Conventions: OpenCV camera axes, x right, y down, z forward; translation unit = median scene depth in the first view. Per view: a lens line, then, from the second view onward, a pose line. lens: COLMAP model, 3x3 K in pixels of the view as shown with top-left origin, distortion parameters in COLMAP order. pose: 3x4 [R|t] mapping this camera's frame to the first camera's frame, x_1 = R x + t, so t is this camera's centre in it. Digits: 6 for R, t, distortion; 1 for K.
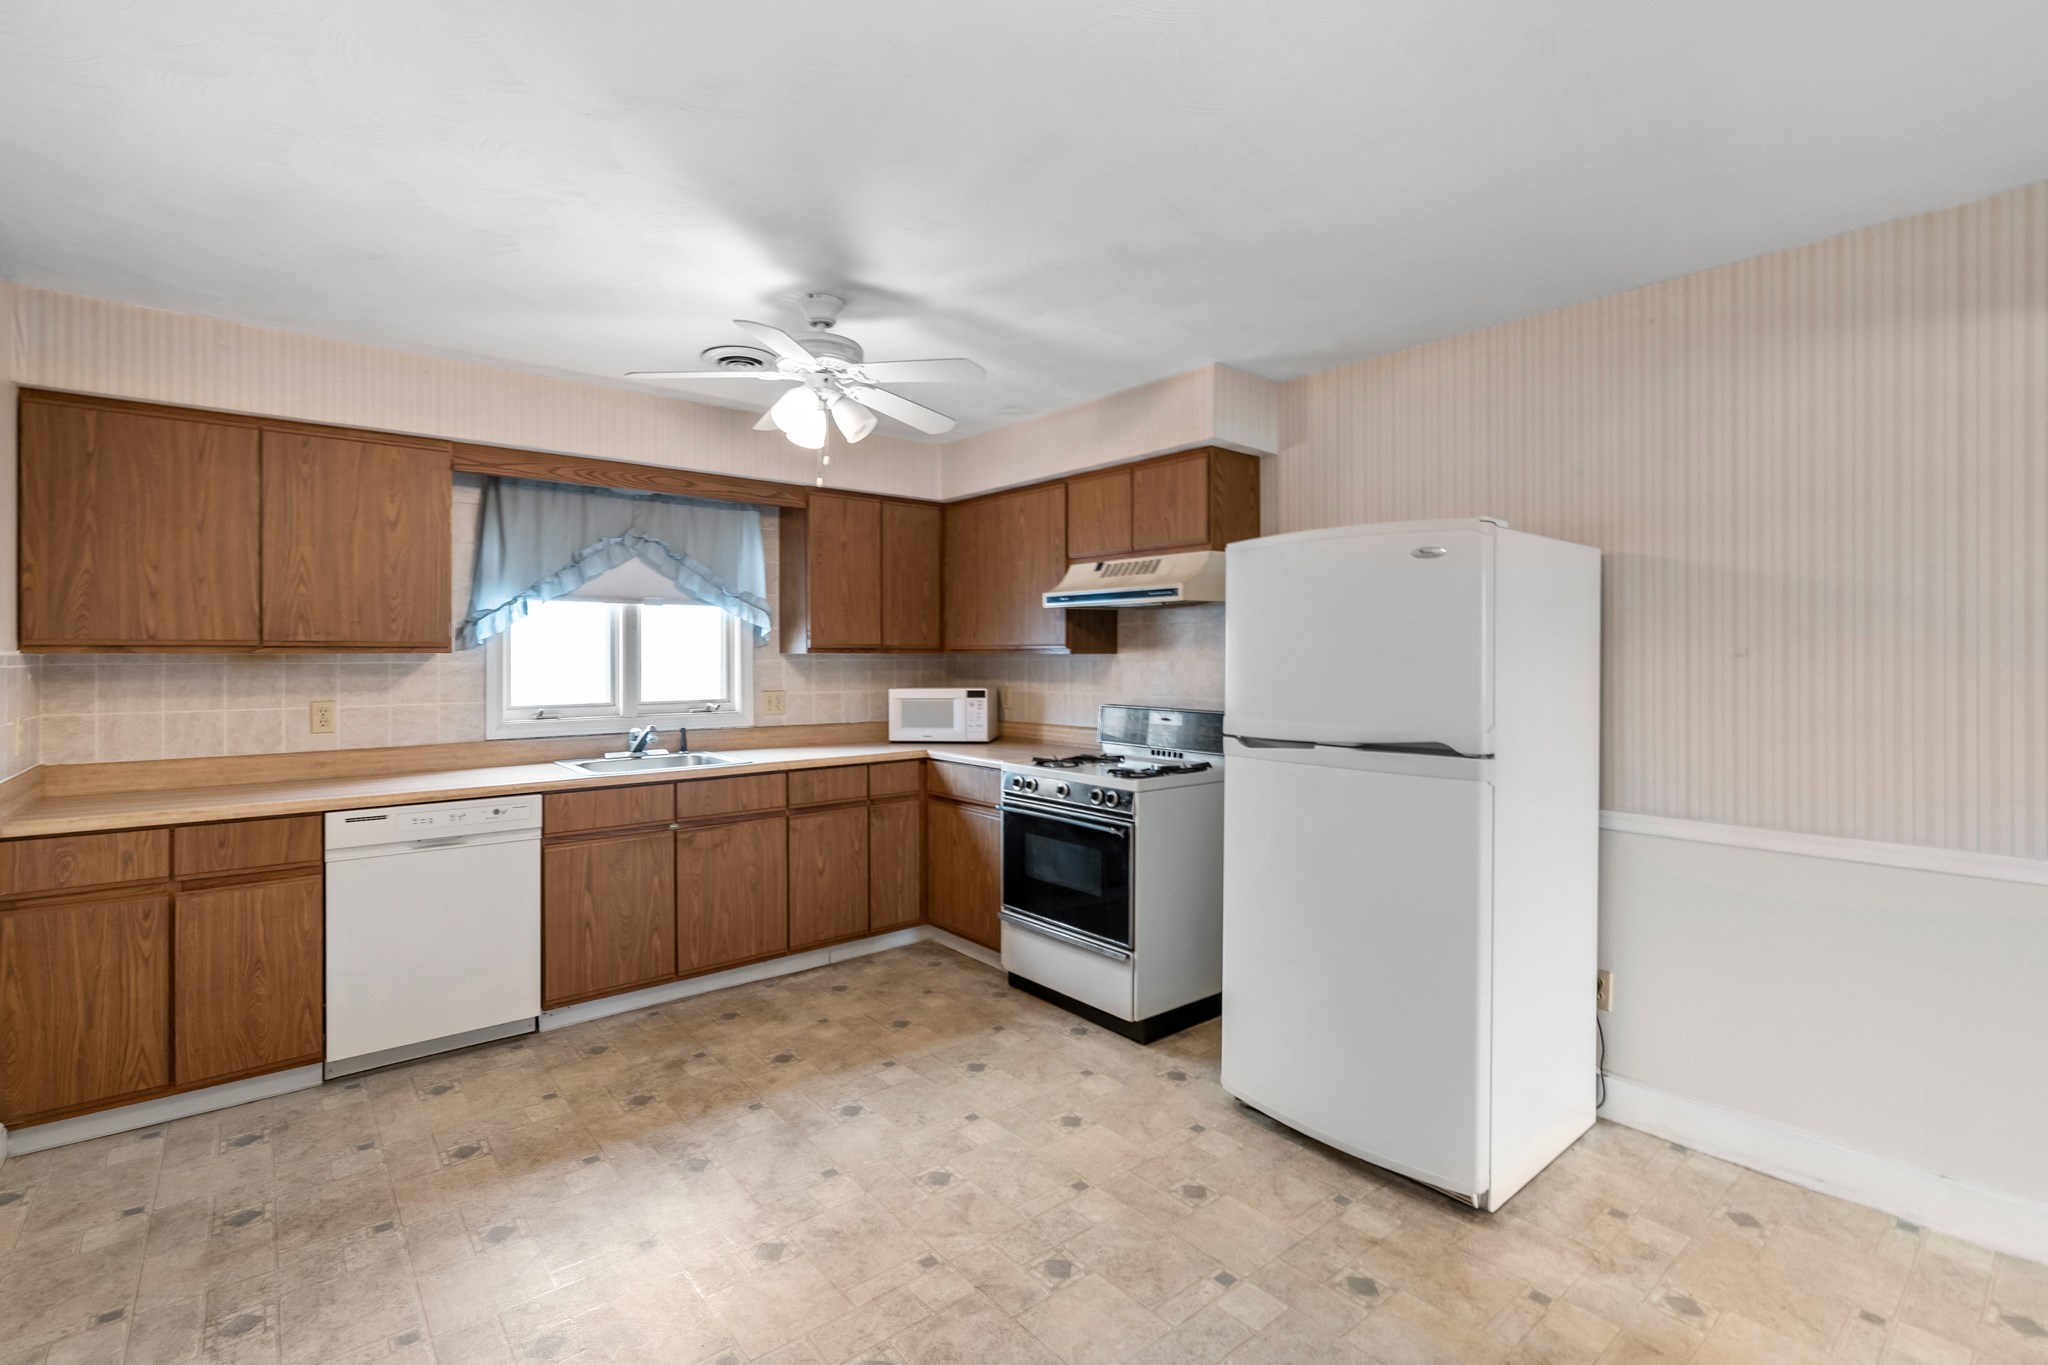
lens RADIAL K [[926.8, 0, 1013.3], [0, 926.8, 660.3], [0, 0, 1]] dist [-0.001011, 0.000200]
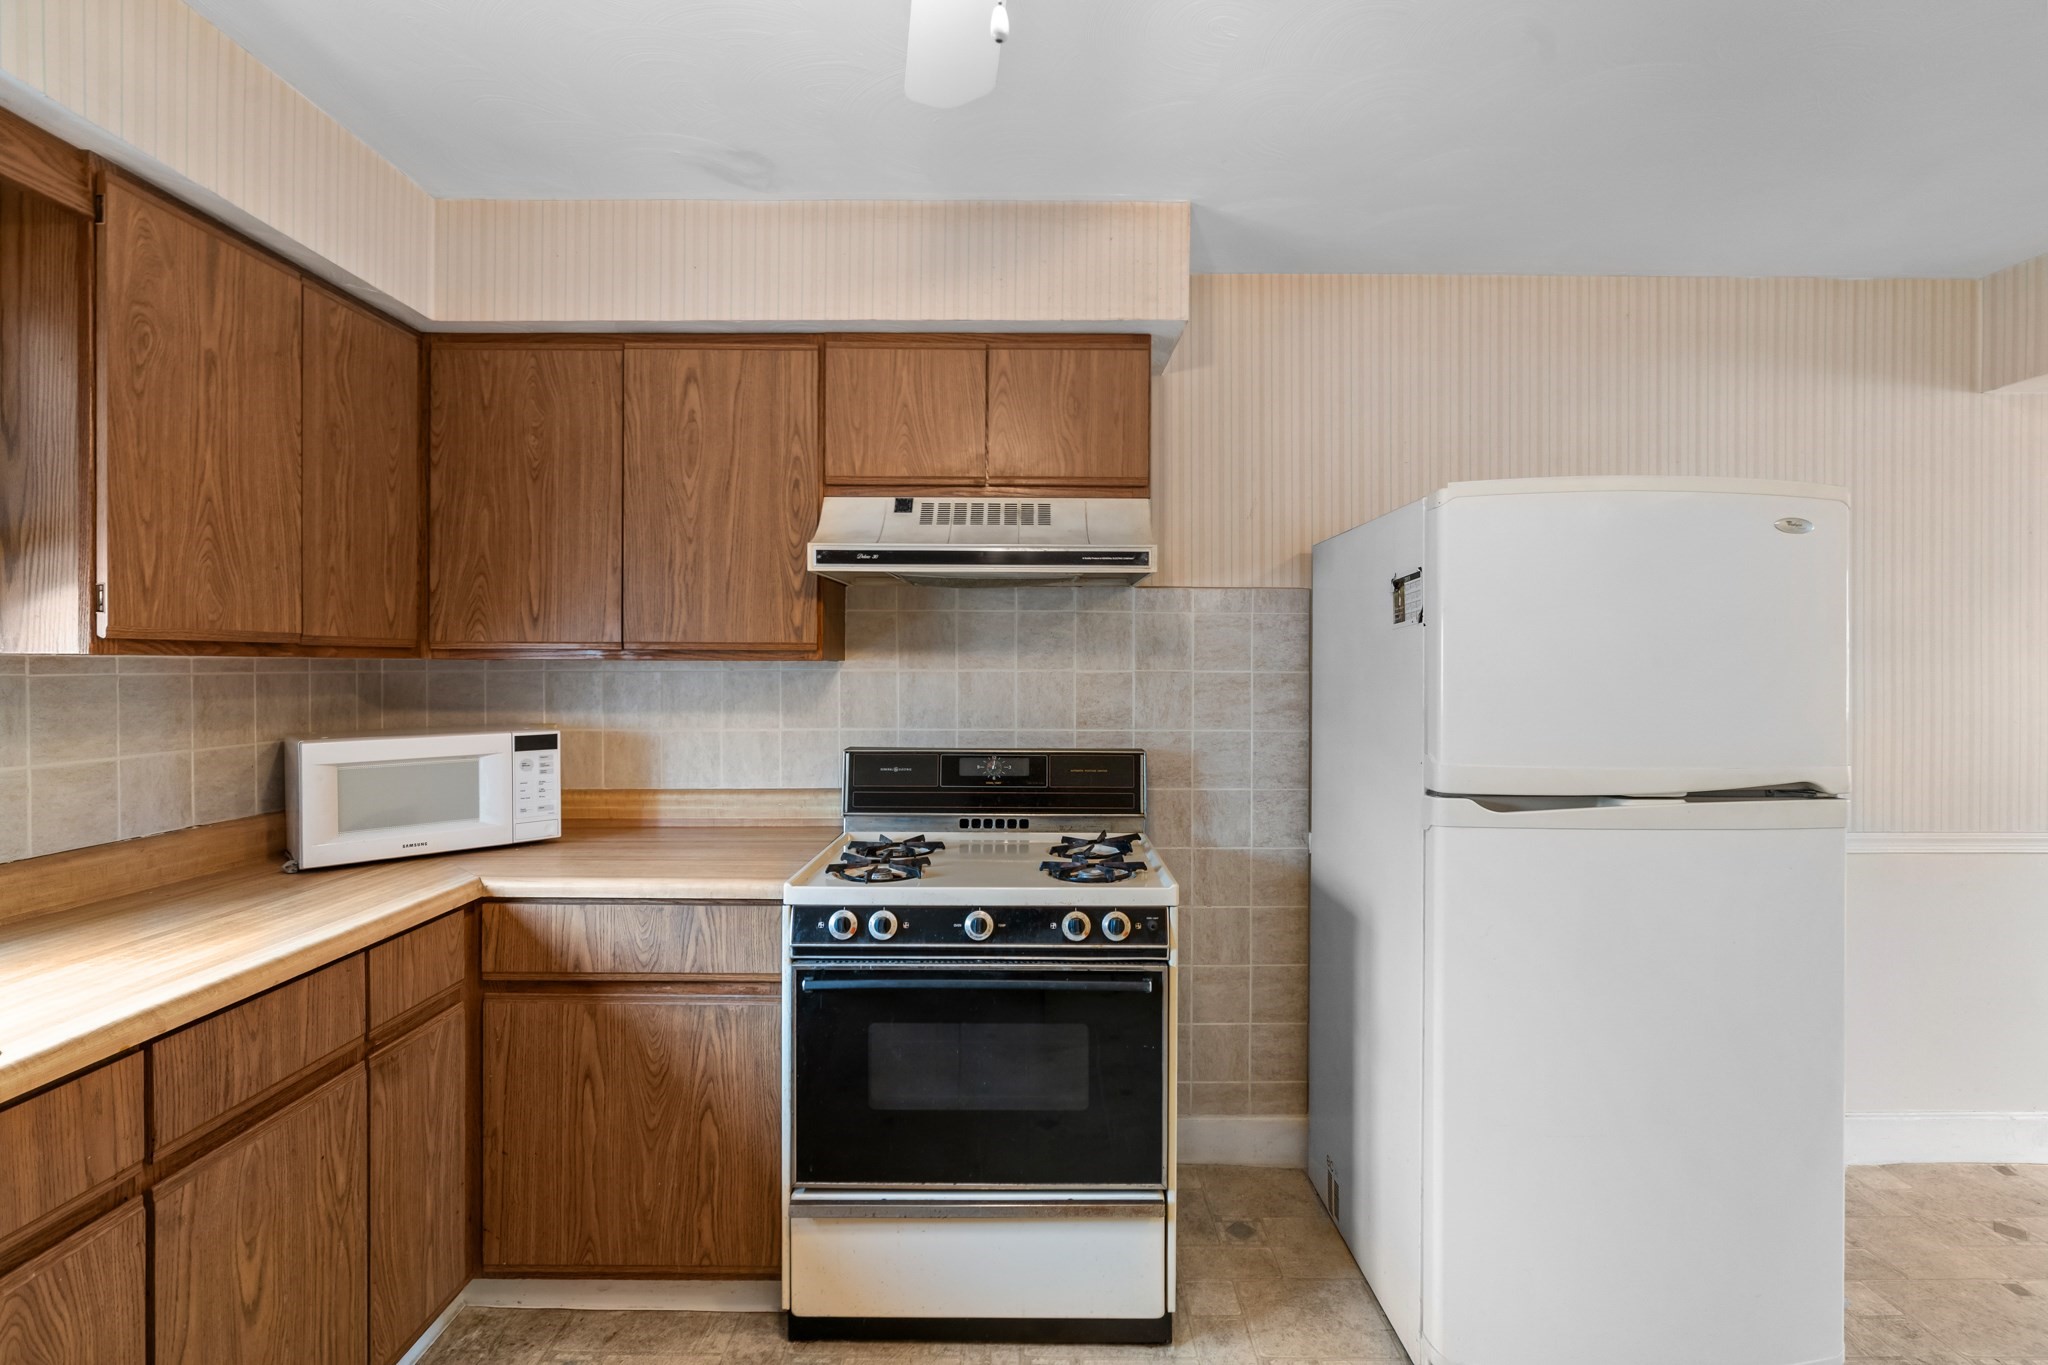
lens RADIAL K [[924.8, 0, 1022.5], [0, 924.8, 667.2], [0, 0, 1]] dist [-0.002736, 0.000094]
pose [[0.633464, -0.000165, 0.773772, -0.339356], [0.001905, 0.999997, -0.001346, -0.002149], [-0.773770, 0.002327, 0.633463, 0.674008]]
